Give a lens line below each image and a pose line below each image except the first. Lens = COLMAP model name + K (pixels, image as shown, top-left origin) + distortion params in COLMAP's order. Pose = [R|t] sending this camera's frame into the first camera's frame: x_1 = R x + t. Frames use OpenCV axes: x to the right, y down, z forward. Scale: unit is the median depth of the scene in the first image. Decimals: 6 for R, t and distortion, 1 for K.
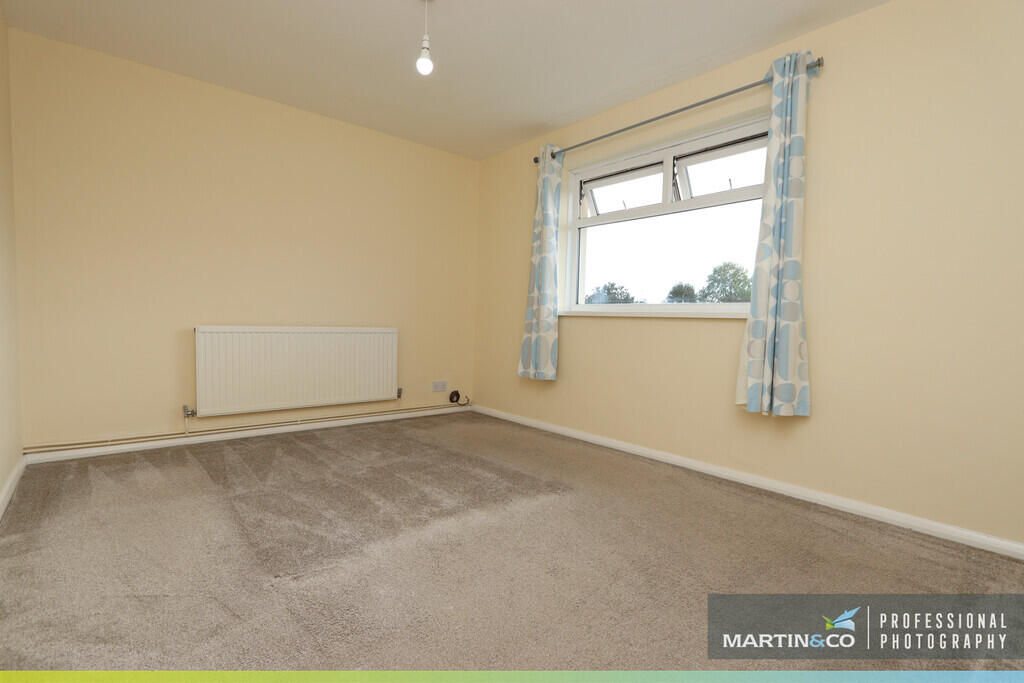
lens RADIAL K [[474.4, 0, 512.0], [0, 474.4, 341.5], [0, 0, 1]] dist [0.000377, -0.000090]
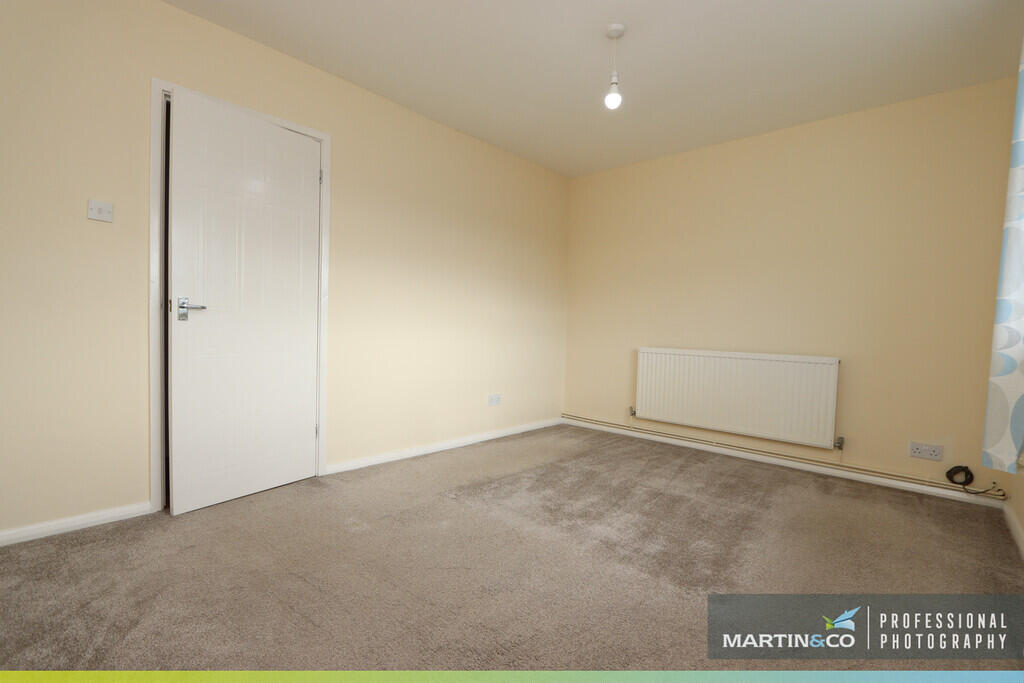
lens RADIAL K [[474.4, 0, 512.0], [0, 474.4, 341.5], [0, 0, 1]] dist [0.000377, -0.000090]
pose [[0.112402, 0.006018, -0.993645, 0.593887], [-0.063779, 0.997963, -0.001170, -0.025697], [0.991614, 0.063505, 0.112557, 0.489179]]
